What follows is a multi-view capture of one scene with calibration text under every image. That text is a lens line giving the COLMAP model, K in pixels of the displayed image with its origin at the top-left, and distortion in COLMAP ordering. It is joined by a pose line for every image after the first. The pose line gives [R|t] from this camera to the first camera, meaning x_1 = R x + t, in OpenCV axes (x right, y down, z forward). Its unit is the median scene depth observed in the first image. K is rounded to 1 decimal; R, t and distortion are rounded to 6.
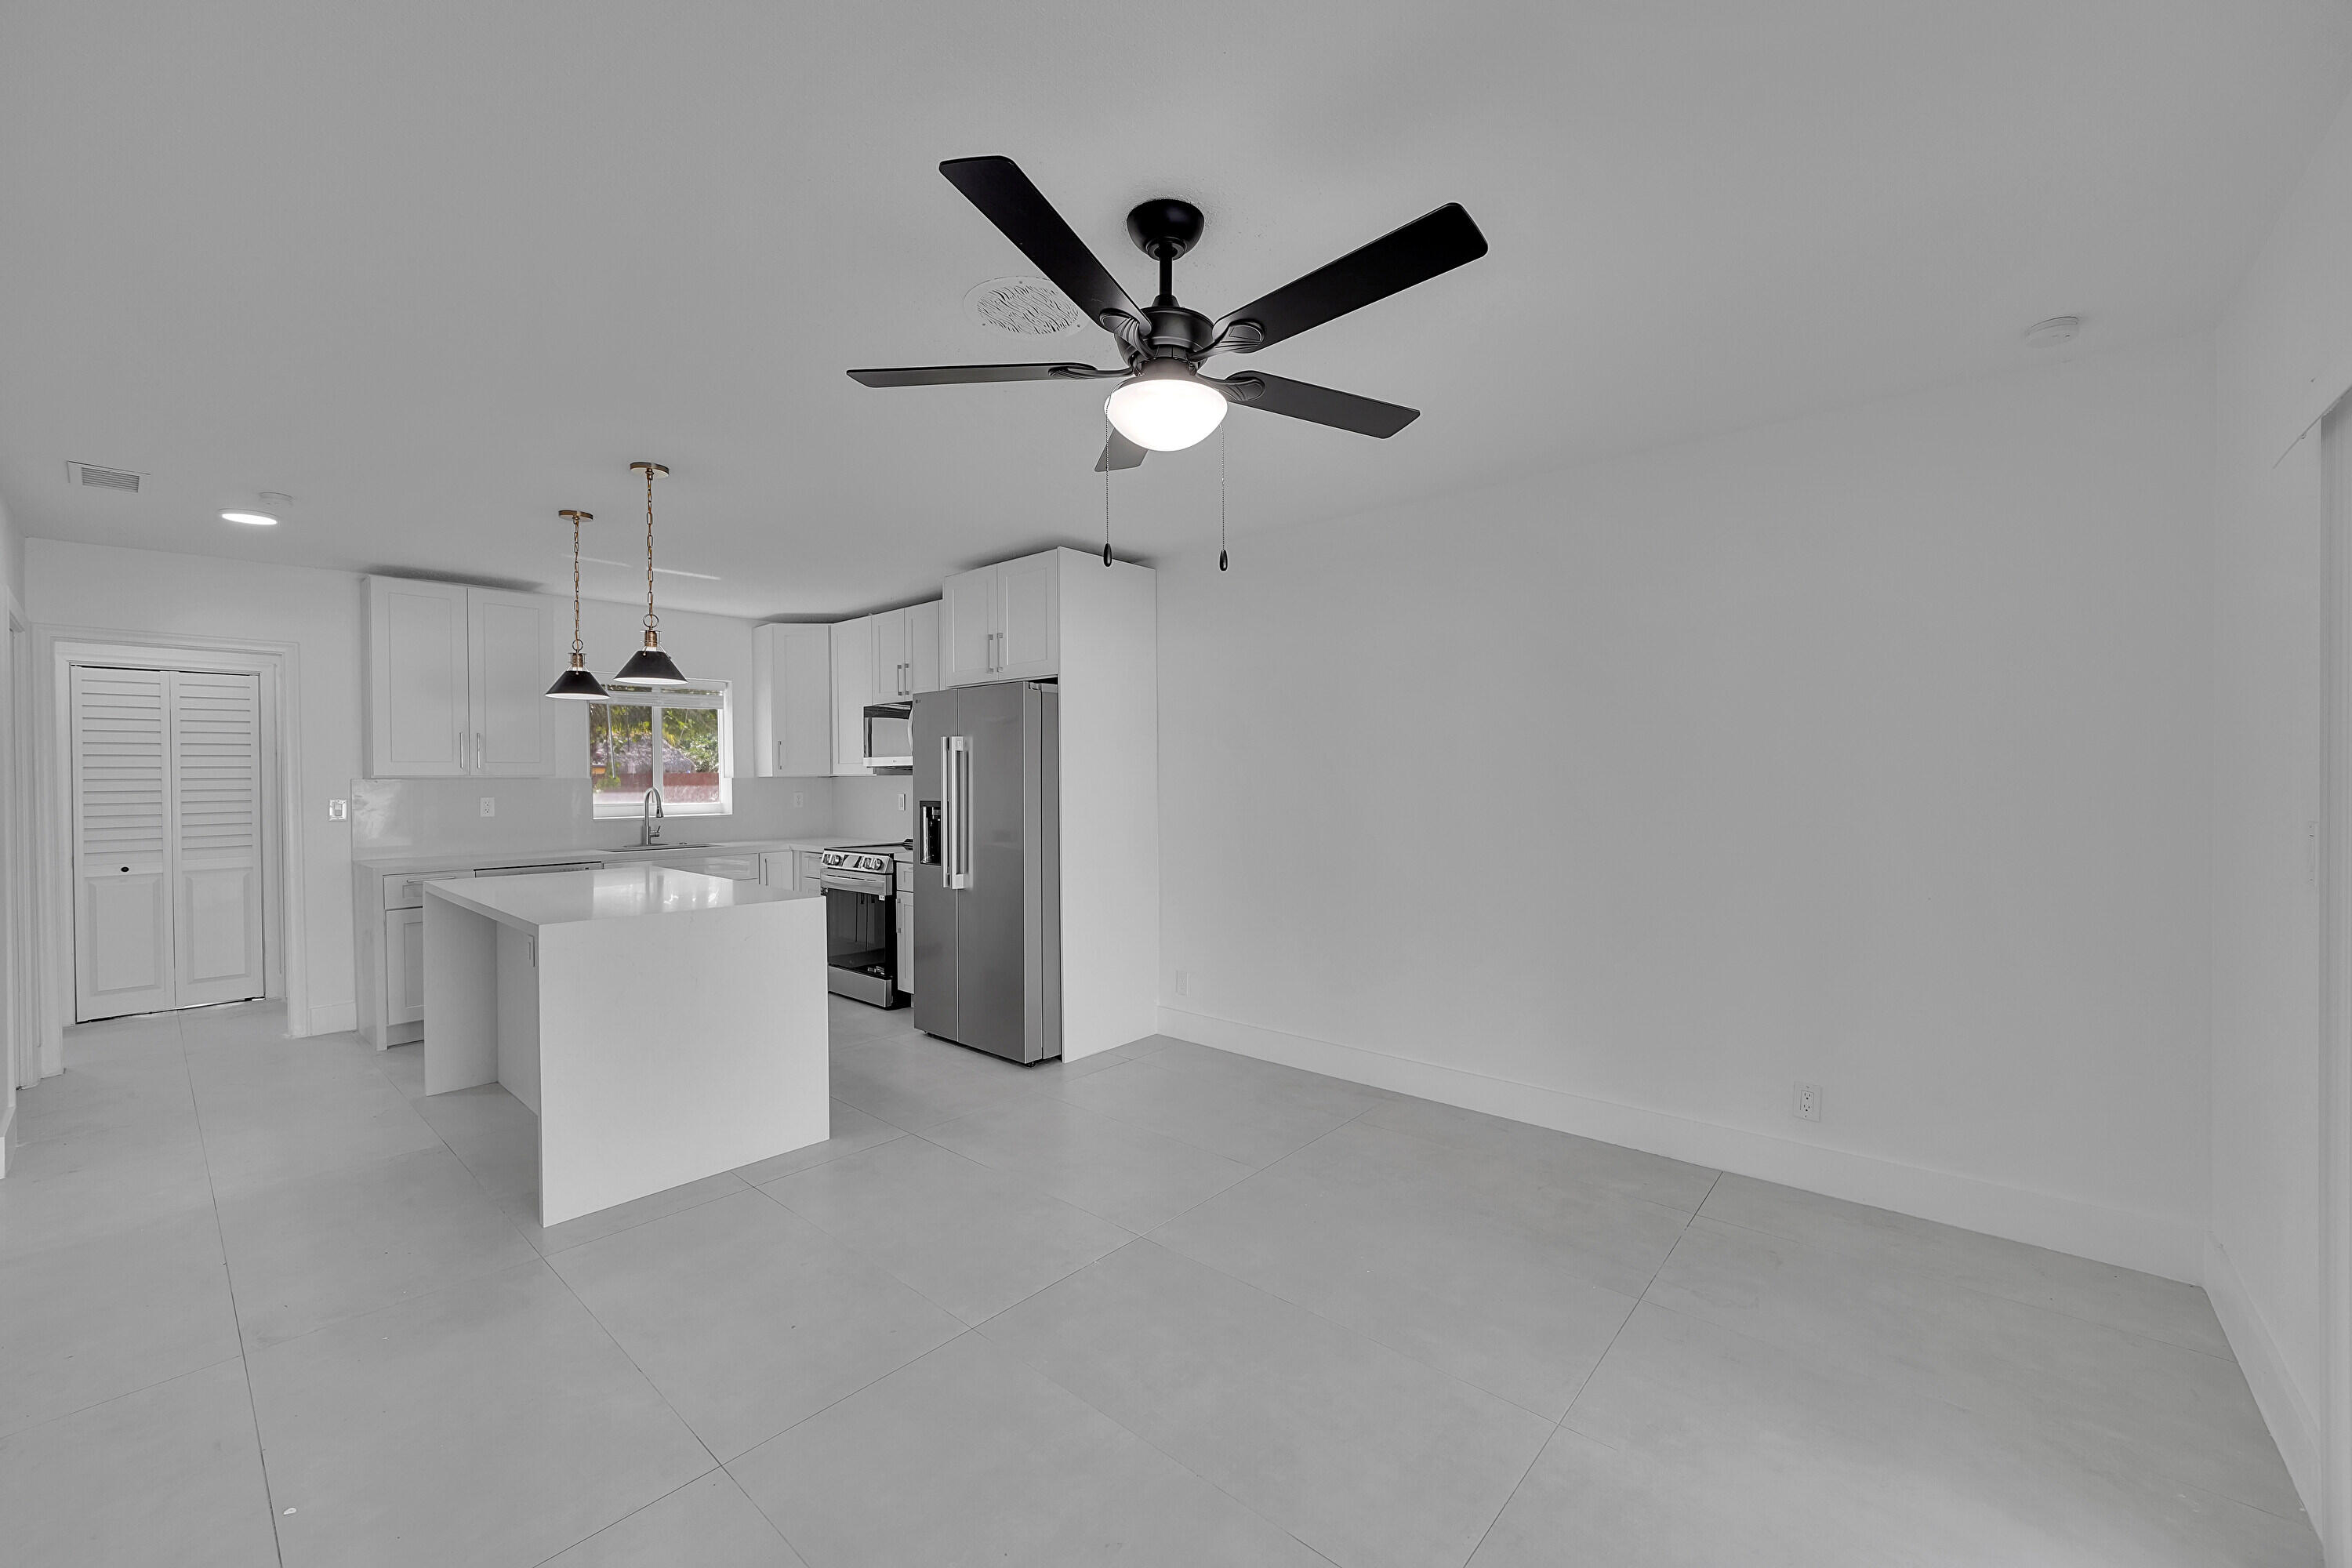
lens RADIAL K [[923.8, 0, 1173.7], [0, 923.8, 783.1], [0, 0, 1]] dist [-0.003006, 0.001754]
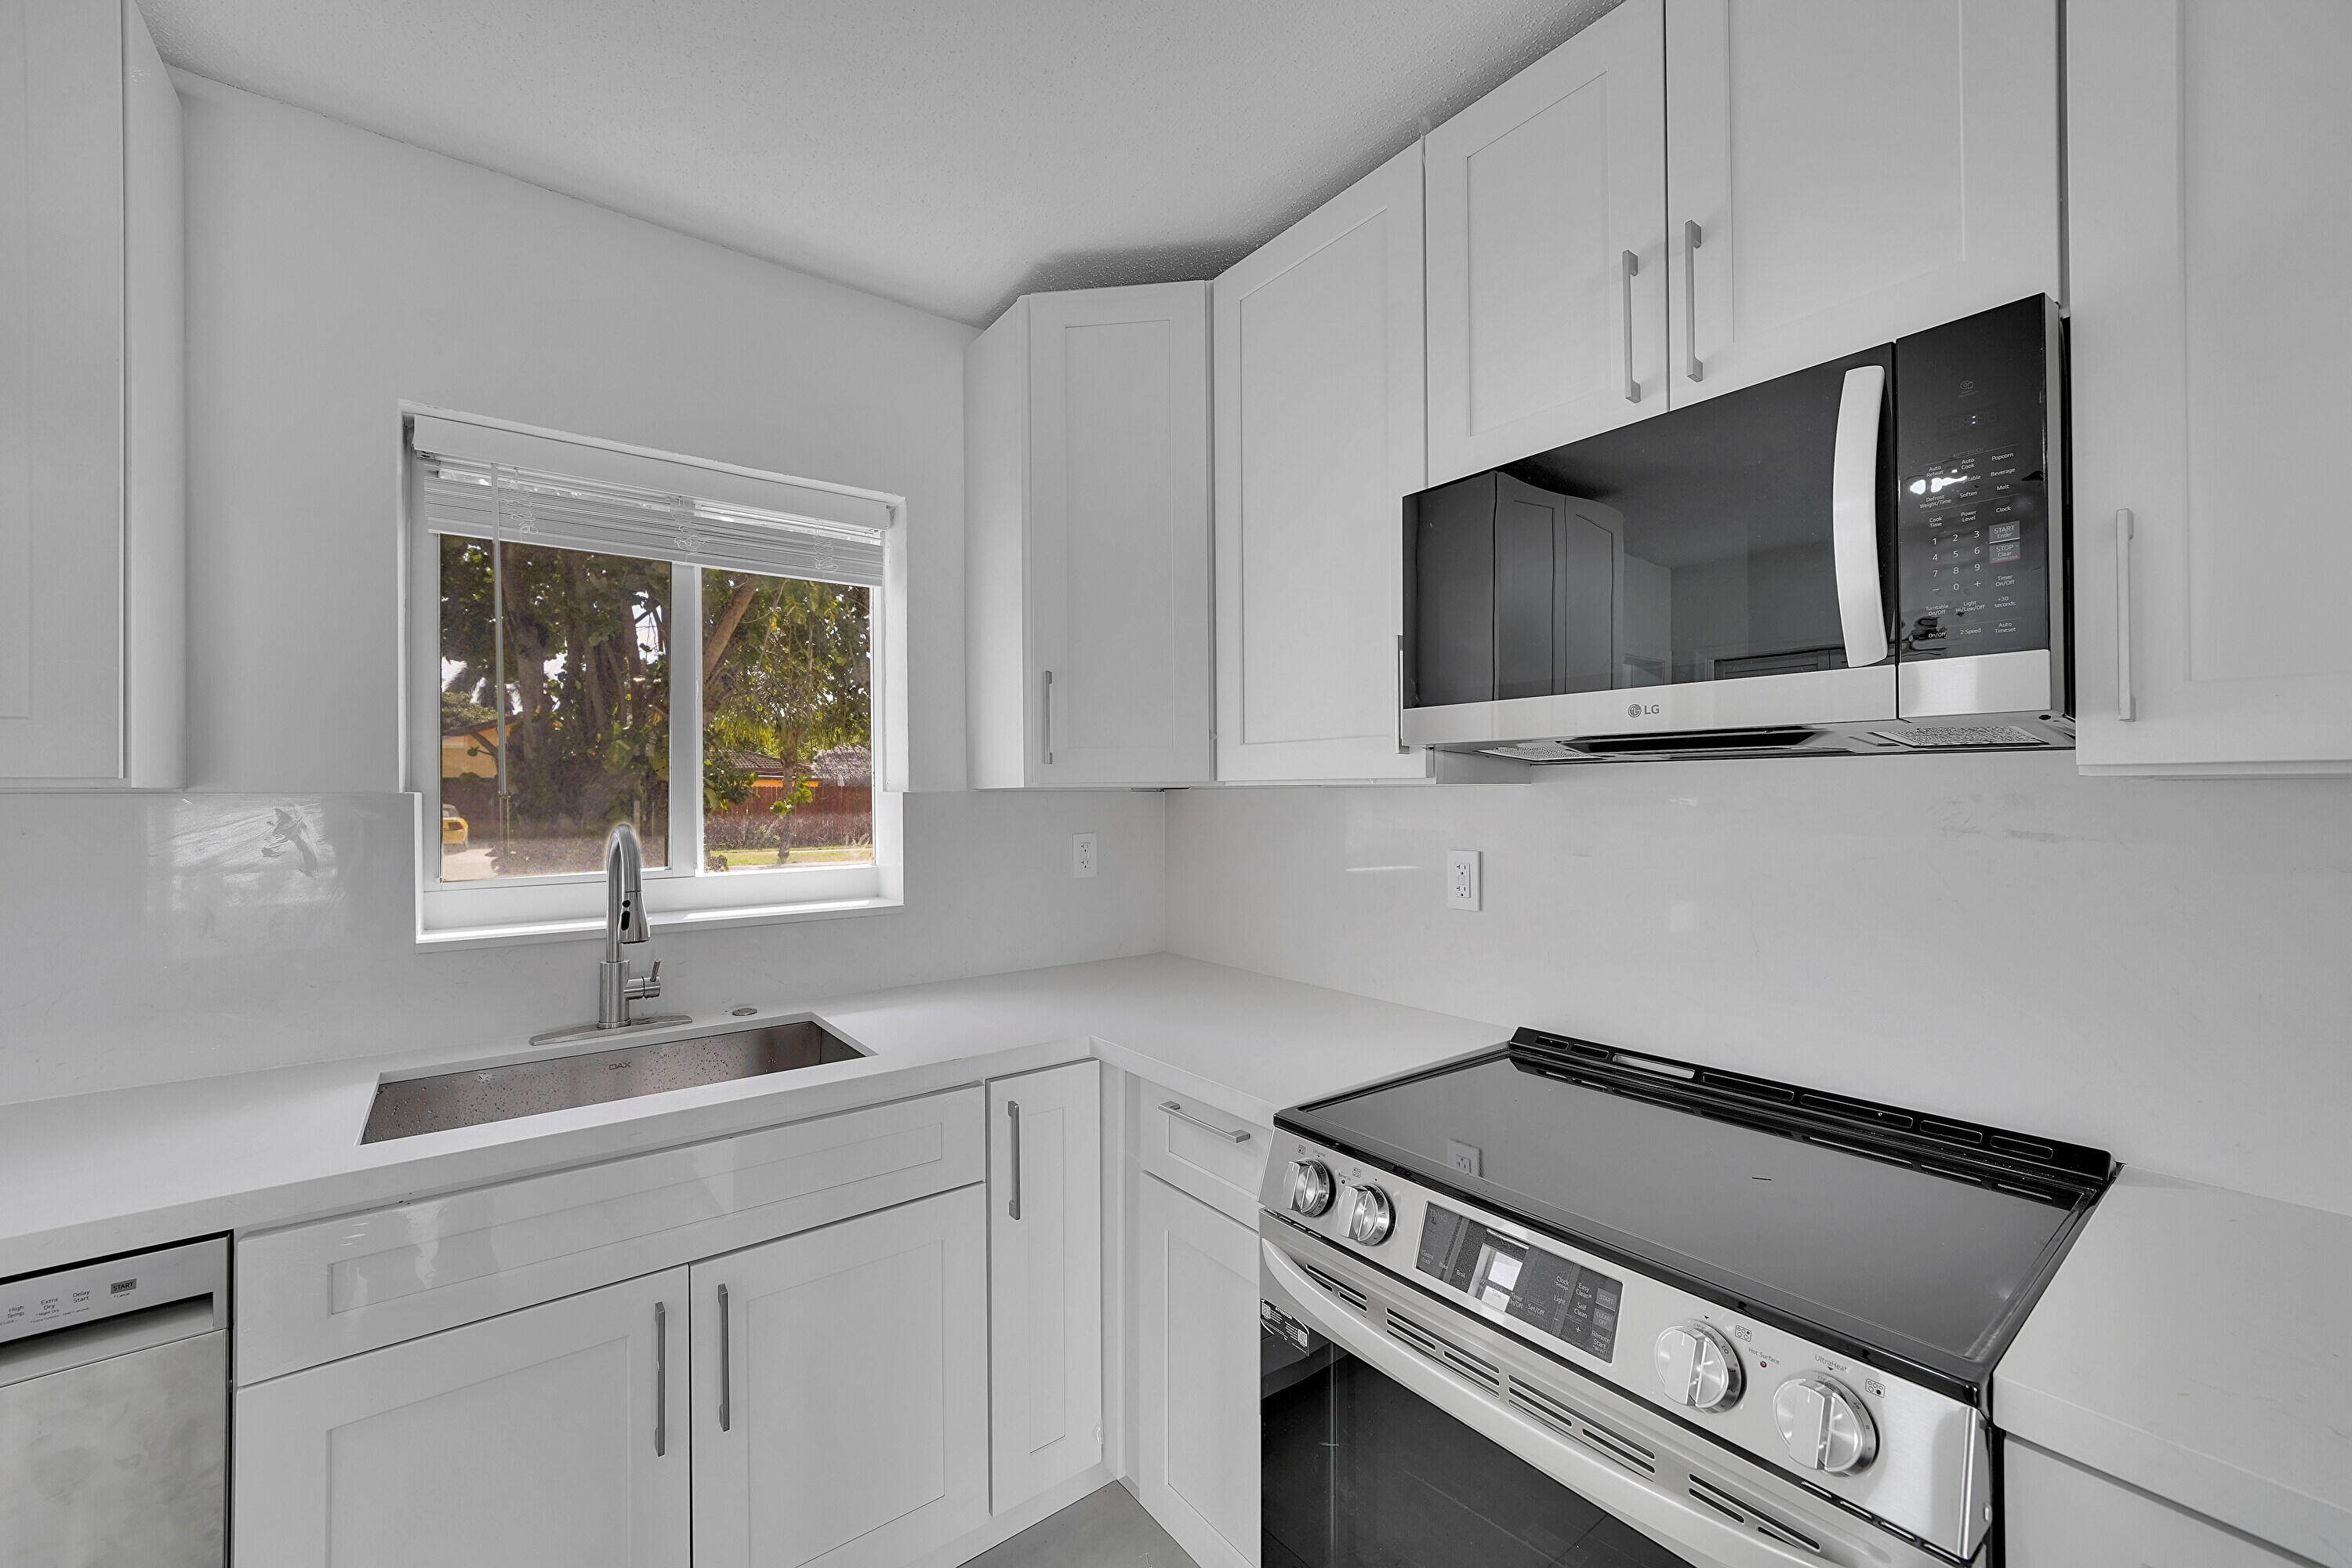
lens RADIAL K [[923.8, 0, 1175.0], [0, 923.8, 781.4], [0, 0, 1]] dist [-0.003006, 0.001754]
pose [[0.981248, 0.000797, -0.192749, -0.389781], [-0.004005, 0.999860, -0.016256, -0.005242], [0.192709, 0.016723, 0.981113, 0.846527]]
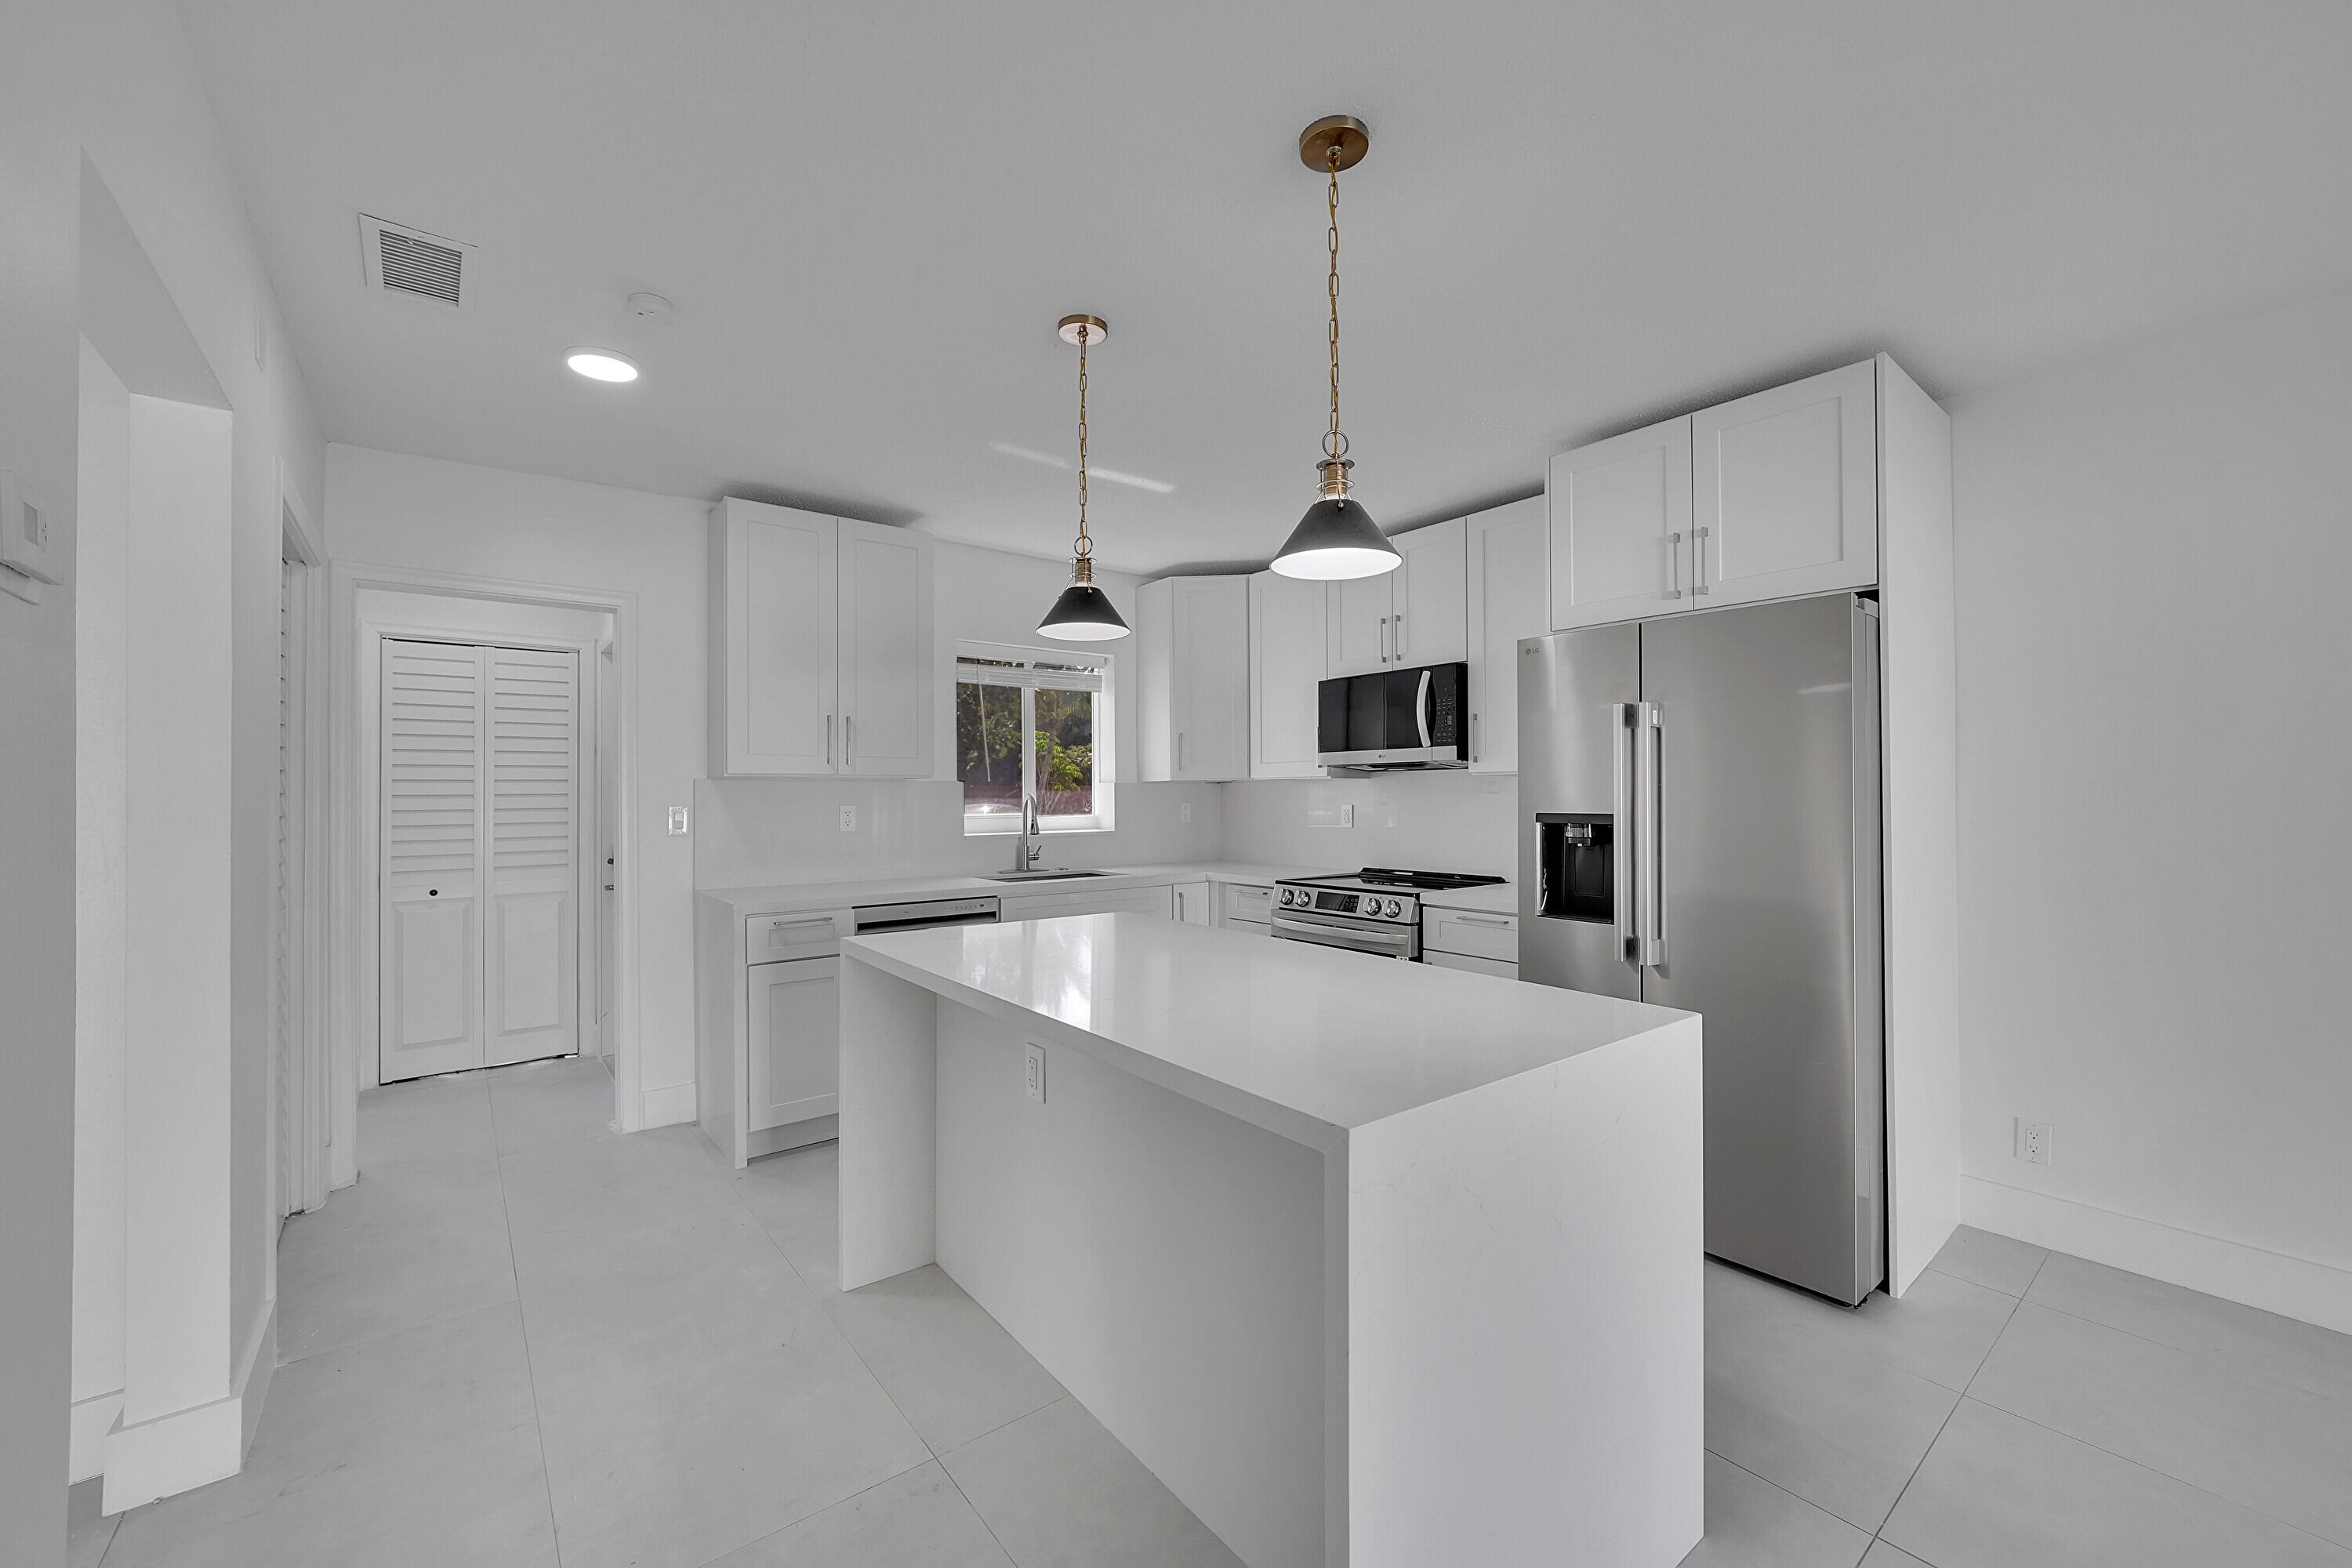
lens RADIAL K [[923.8, 0, 1177.5], [0, 923.8, 786.3], [0, 0, 1]] dist [-0.003006, 0.001754]
pose [[0.985041, 0.001627, -0.172314, -0.358975], [-0.004286, 0.999877, -0.015059, 0.010355], [0.172268, 0.015572, 0.984927, 0.317671]]
